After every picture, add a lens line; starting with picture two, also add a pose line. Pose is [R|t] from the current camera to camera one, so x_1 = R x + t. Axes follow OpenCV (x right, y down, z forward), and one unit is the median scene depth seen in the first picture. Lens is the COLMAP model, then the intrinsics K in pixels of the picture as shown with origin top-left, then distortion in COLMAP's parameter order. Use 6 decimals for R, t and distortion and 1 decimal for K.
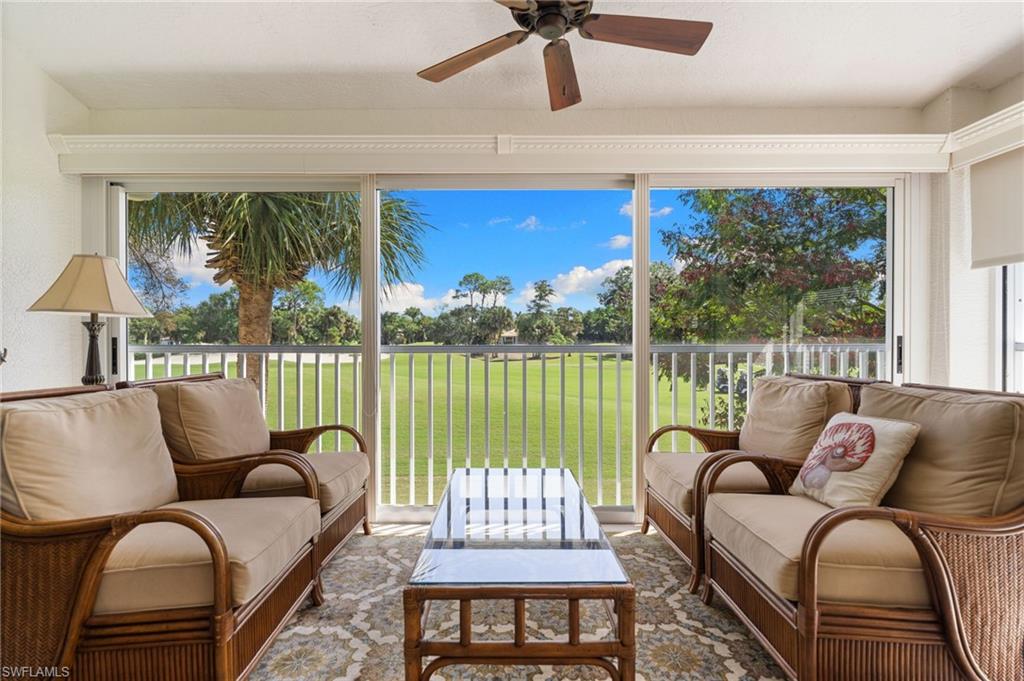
lens RADIAL K [[491.8, 0, 505.4], [0, 491.8, 339.3], [0, 0, 1]] dist [-0.005505, -0.000362]
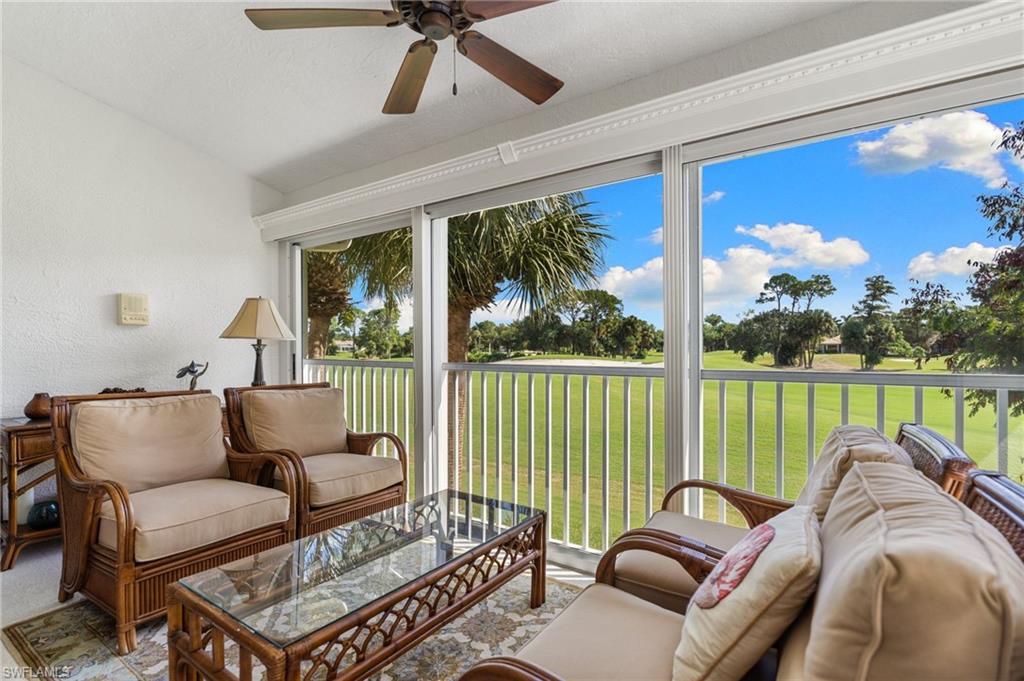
lens RADIAL K [[473.6, 0, 508.6], [0, 473.6, 346.2], [0, 0, 1]] dist [-0.012008, -0.000519]
pose [[0.823255, -0.000746, -0.567671, 0.483049], [-0.000538, 0.999998, -0.002095, -0.023327], [0.567672, 0.002031, 0.823253, 0.242002]]
